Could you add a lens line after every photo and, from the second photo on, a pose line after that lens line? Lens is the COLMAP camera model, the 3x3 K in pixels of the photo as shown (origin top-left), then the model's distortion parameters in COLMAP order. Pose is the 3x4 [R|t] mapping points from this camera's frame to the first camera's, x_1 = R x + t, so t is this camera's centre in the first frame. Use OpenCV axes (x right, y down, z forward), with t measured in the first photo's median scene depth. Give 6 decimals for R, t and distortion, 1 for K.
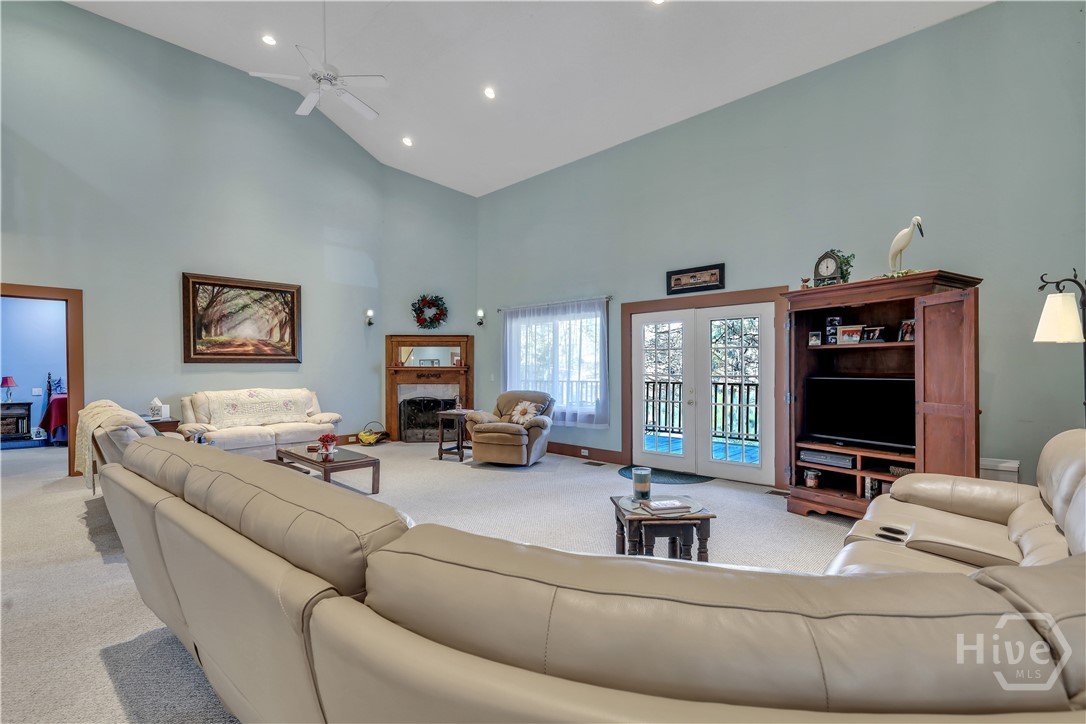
lens RADIAL K [[490.7, 0, 544.9], [0, 490.7, 371.8], [0, 0, 1]] dist [-0.003269, -0.000165]
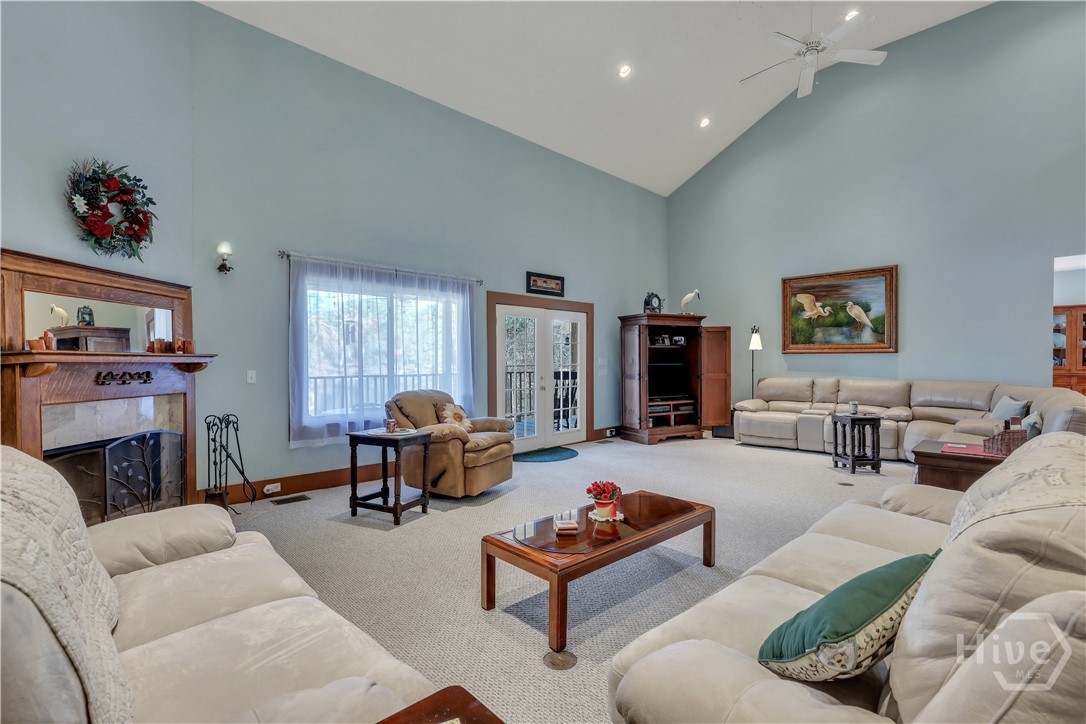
lens RADIAL K [[490.7, 0, 541.0], [0, 490.7, 363.3], [0, 0, 1]] dist [-0.003269, -0.000165]
pose [[0.050041, -0.006225, 0.998728, -0.741265], [0.008324, 0.999948, 0.005816, -0.003159], [-0.998712, 0.008022, 0.050090, 0.798824]]
